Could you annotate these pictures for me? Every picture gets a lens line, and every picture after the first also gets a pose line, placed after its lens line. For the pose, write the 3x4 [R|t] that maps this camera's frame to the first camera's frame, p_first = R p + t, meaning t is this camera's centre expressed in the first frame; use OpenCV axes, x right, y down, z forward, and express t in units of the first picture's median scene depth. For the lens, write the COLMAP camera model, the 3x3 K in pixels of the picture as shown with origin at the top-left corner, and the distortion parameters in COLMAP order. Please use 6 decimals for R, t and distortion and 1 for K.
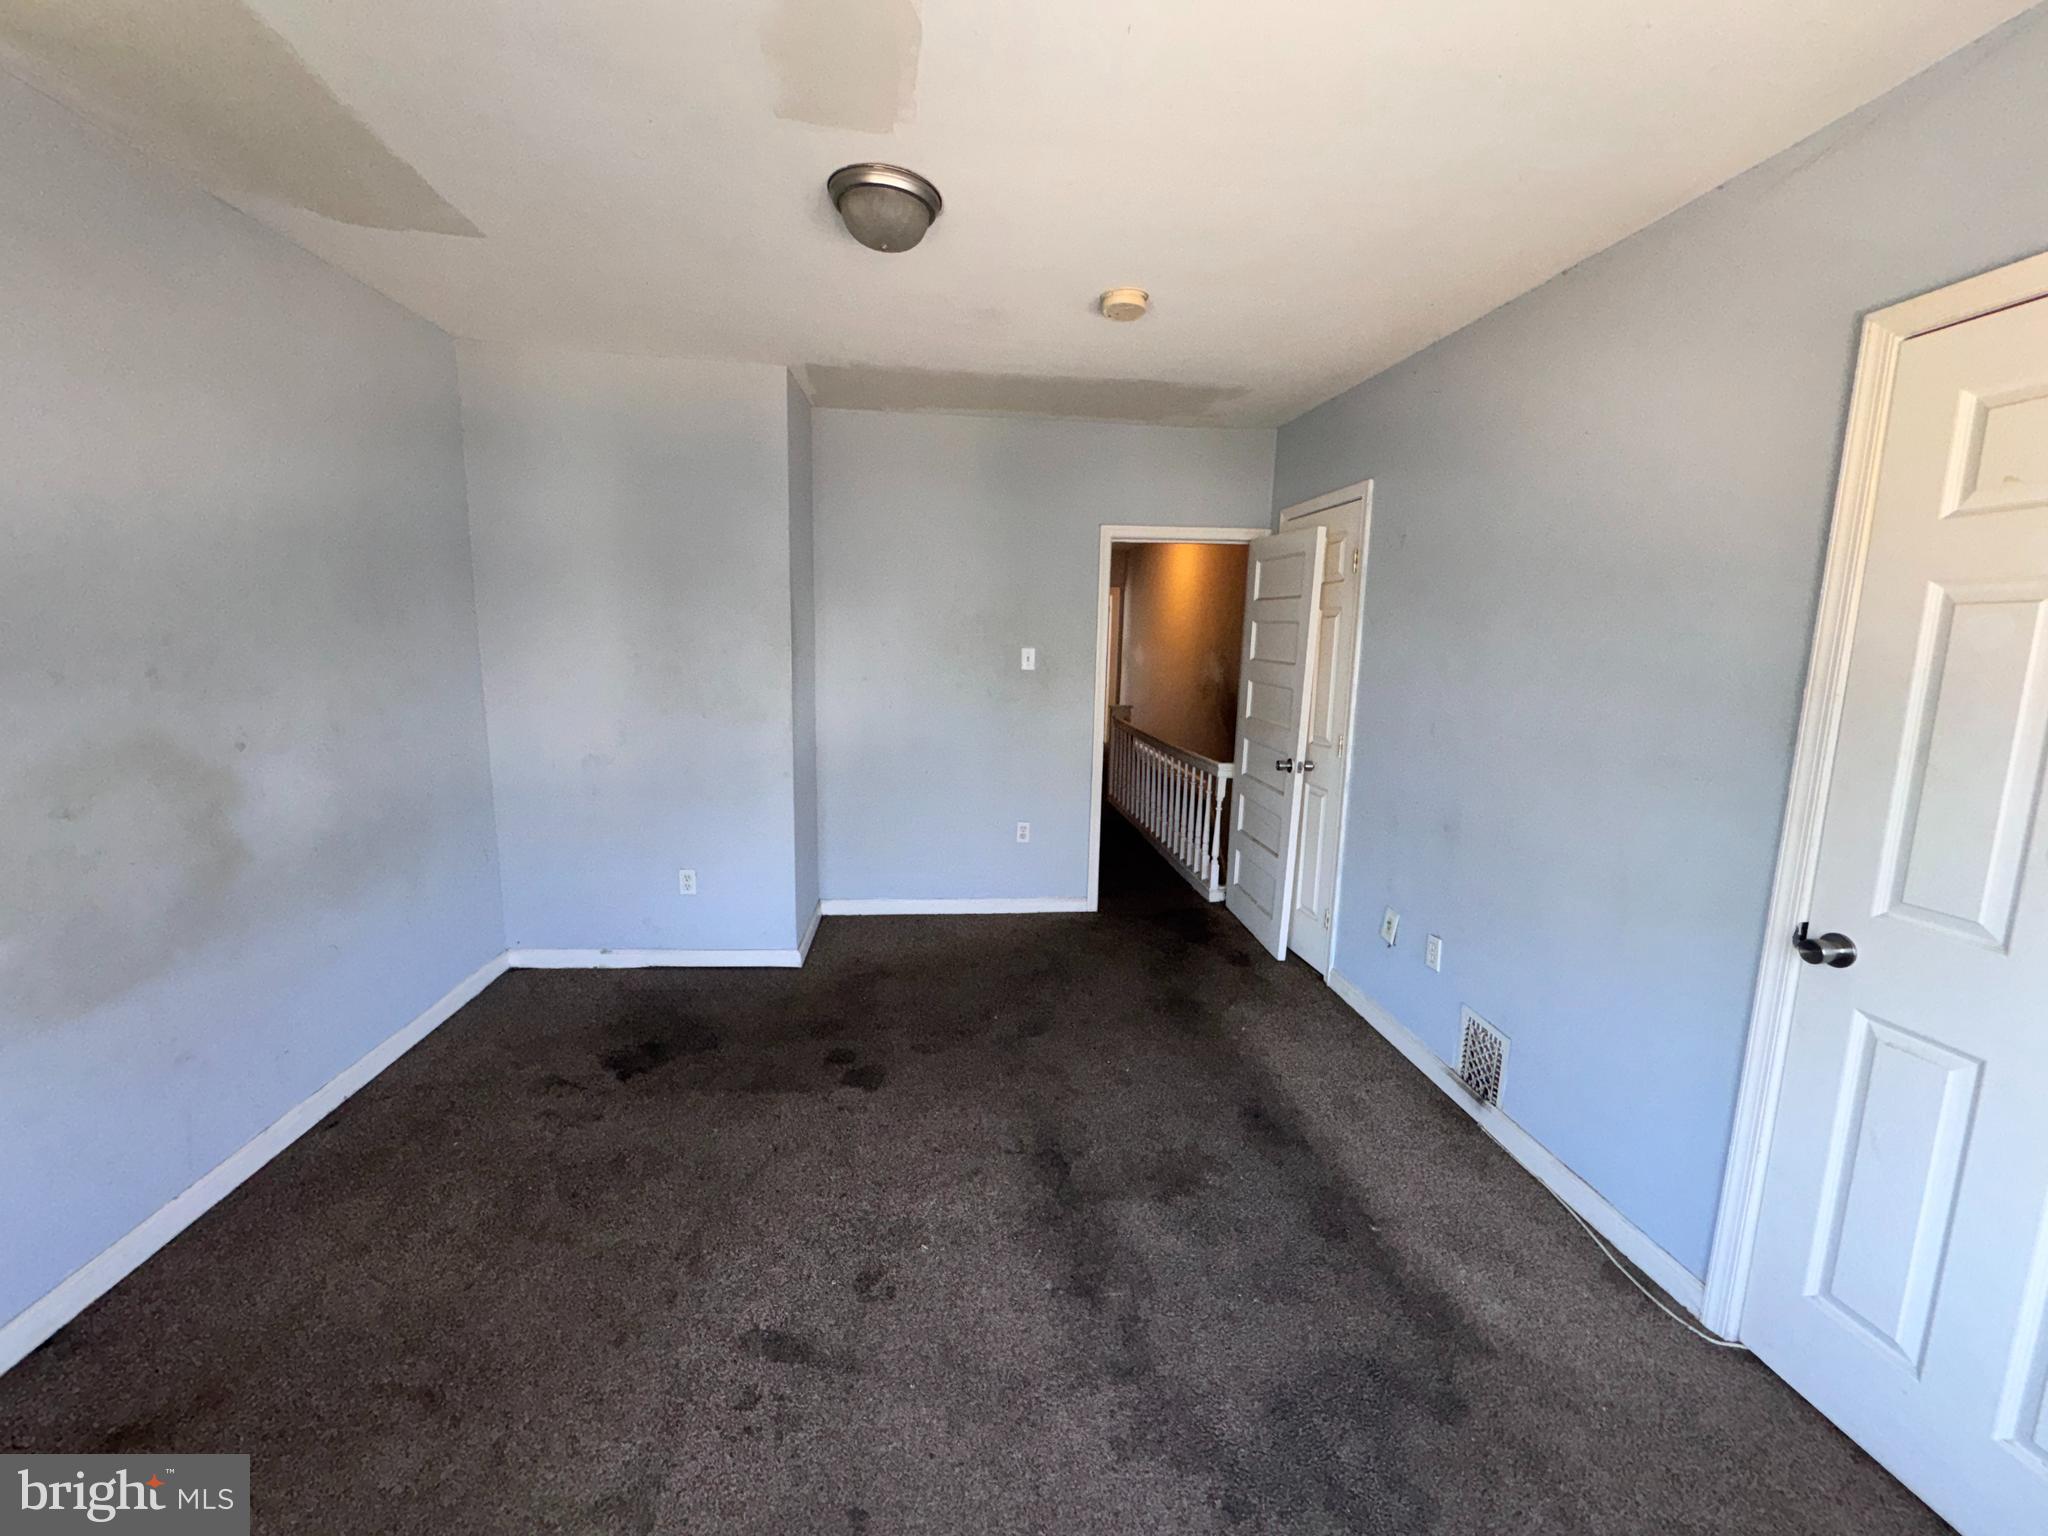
lens RADIAL K [[820.2, 0, 1017.4], [0, 820.2, 766.8], [0, 0, 1]] dist [-0.002506, 0.000217]
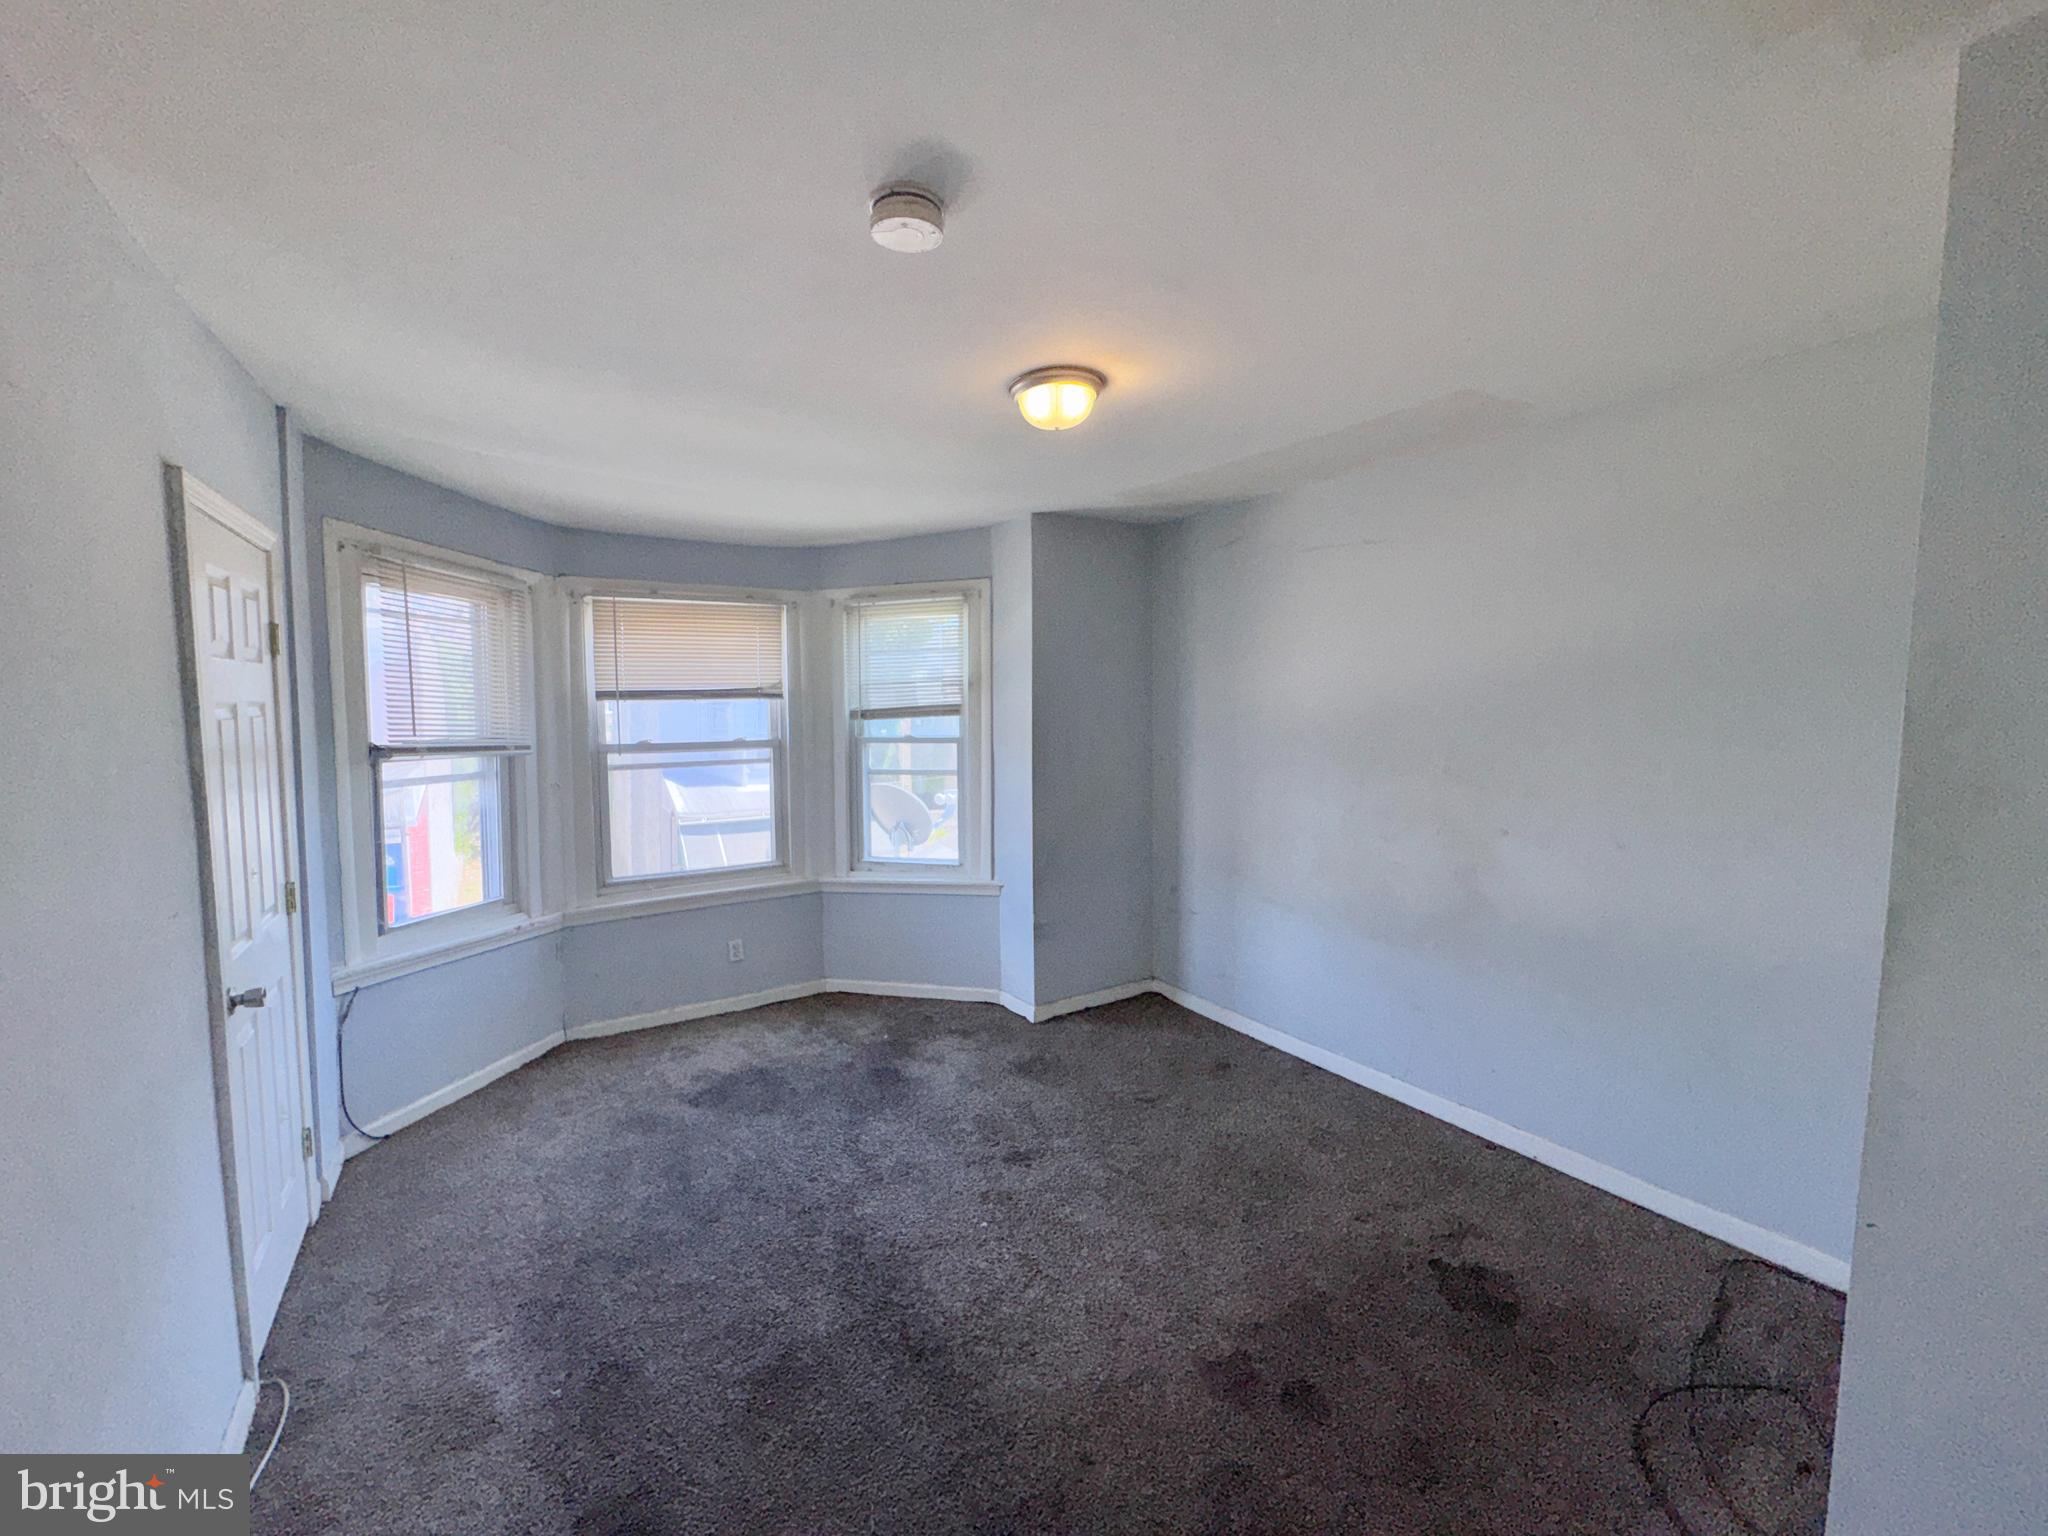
lens RADIAL K [[820.2, 0, 1017.4], [0, 820.2, 766.8], [0, 0, 1]] dist [-0.002506, 0.000217]
pose [[-0.897918, 0.012641, -0.439982, 0.314940], [-0.087556, 0.974482, 0.206683, -0.296168], [0.431367, 0.224107, -0.873898, 1.580528]]
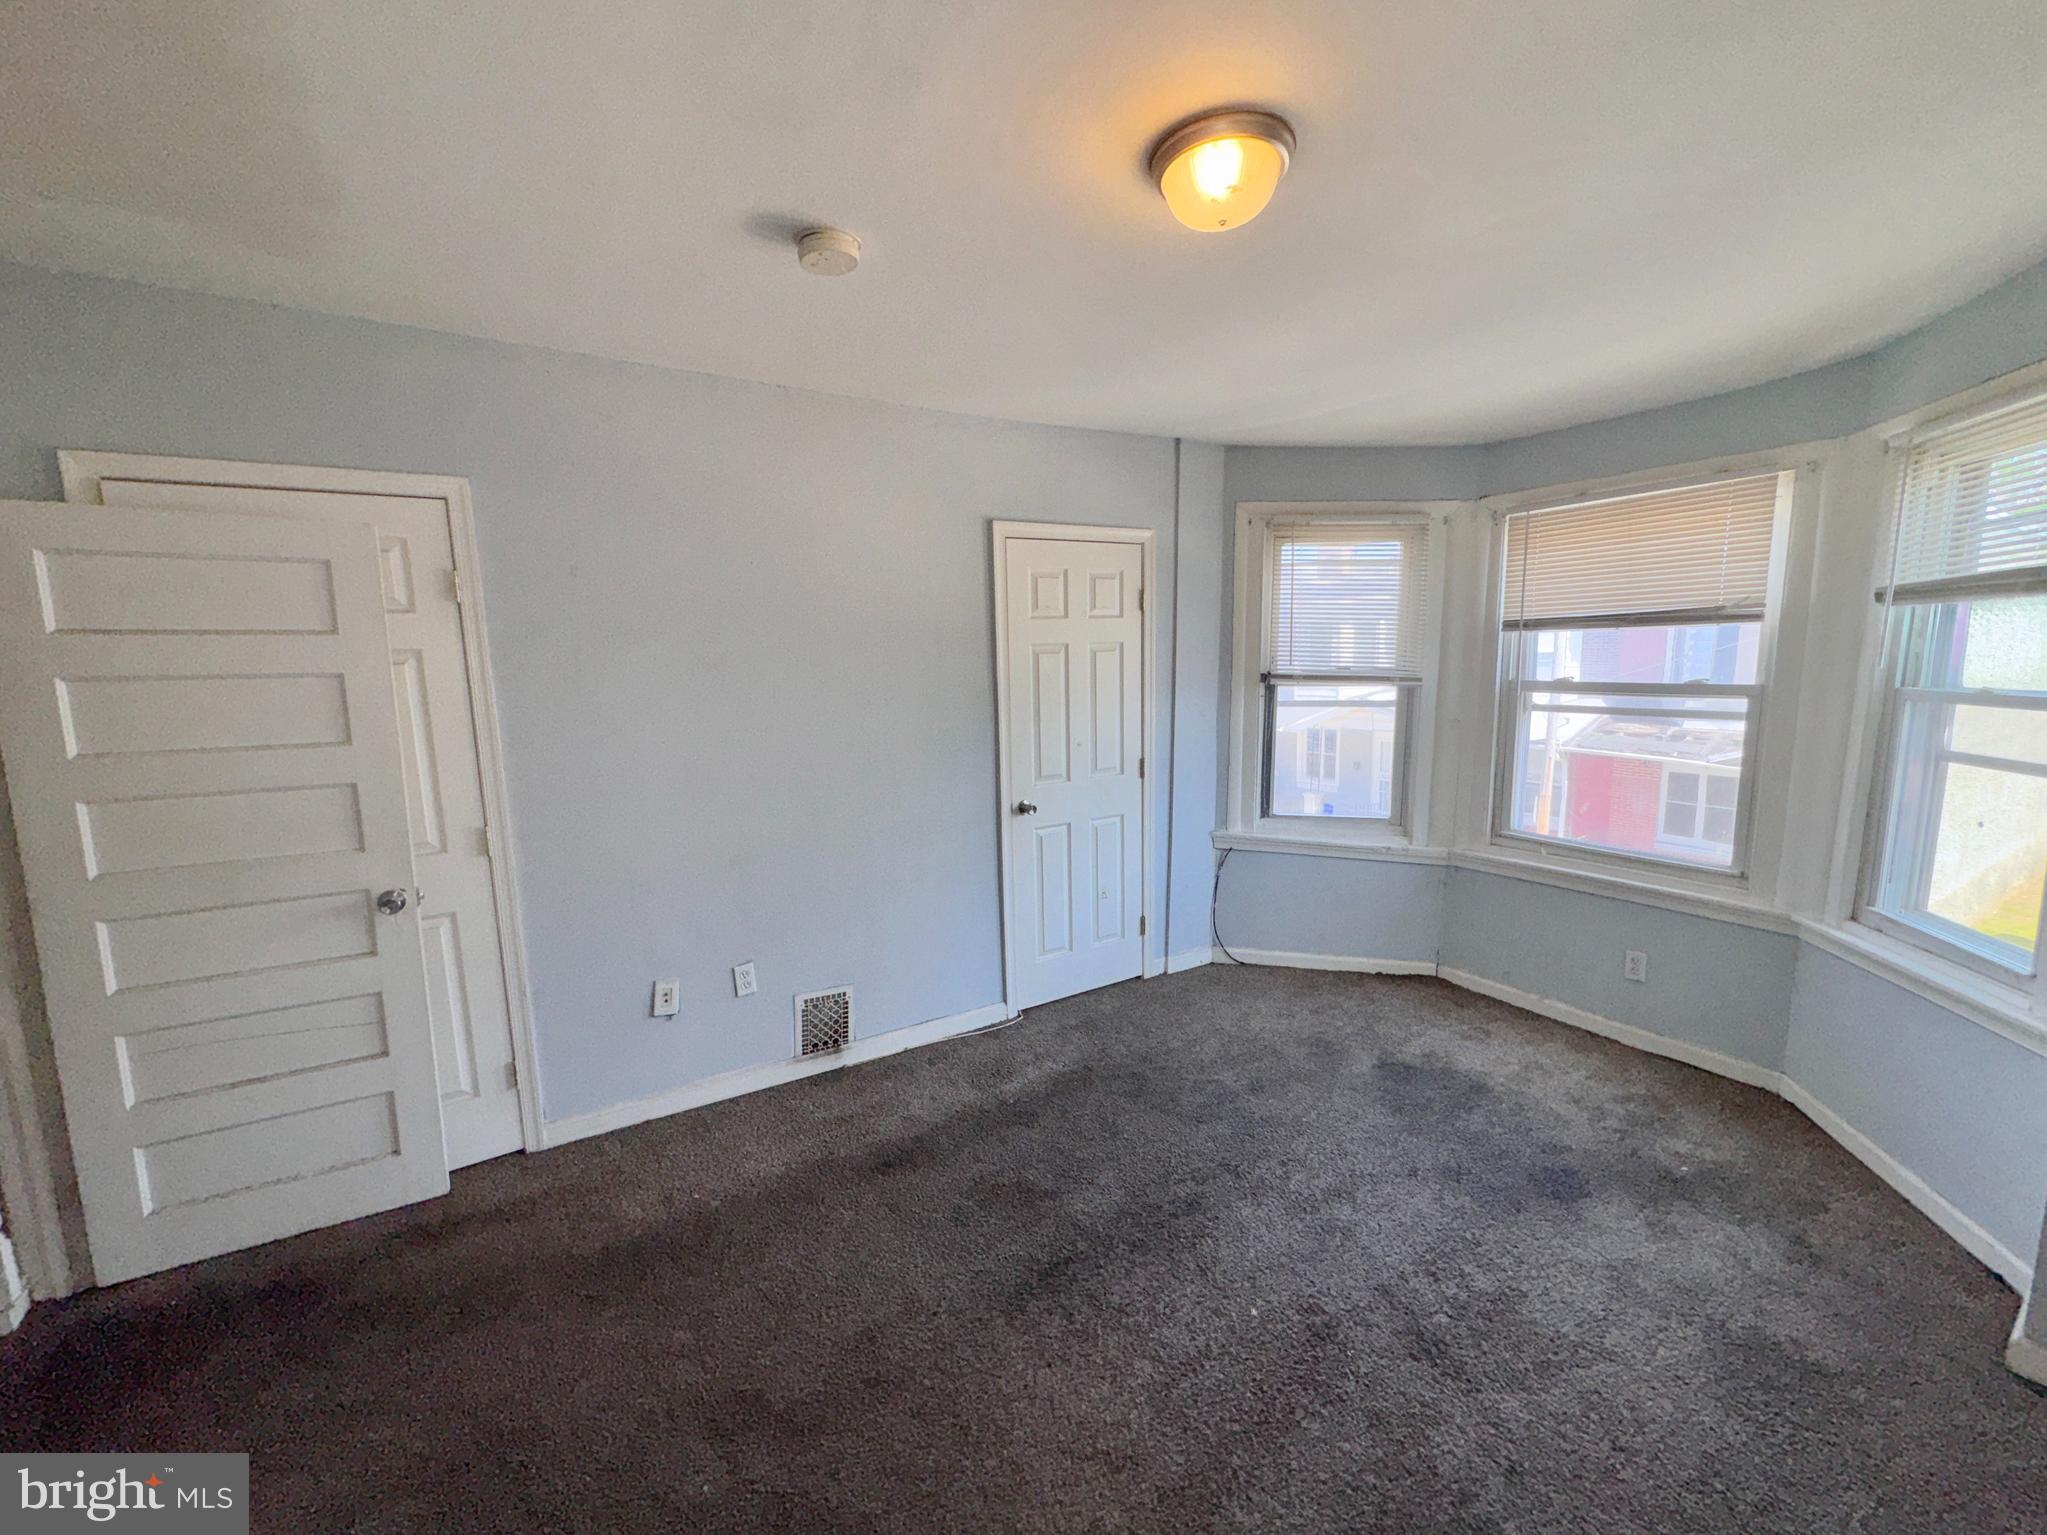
lens RADIAL K [[842.9, 0, 1014.5], [0, 842.9, 760.3], [0, 0, 1]] dist [0.001240, 0.000096]
pose [[-0.429198, -0.134971, 0.893069, -0.648573], [0.153621, 0.963456, 0.219436, -0.260007], [-0.890050, 0.231375, -0.392779, 1.205399]]
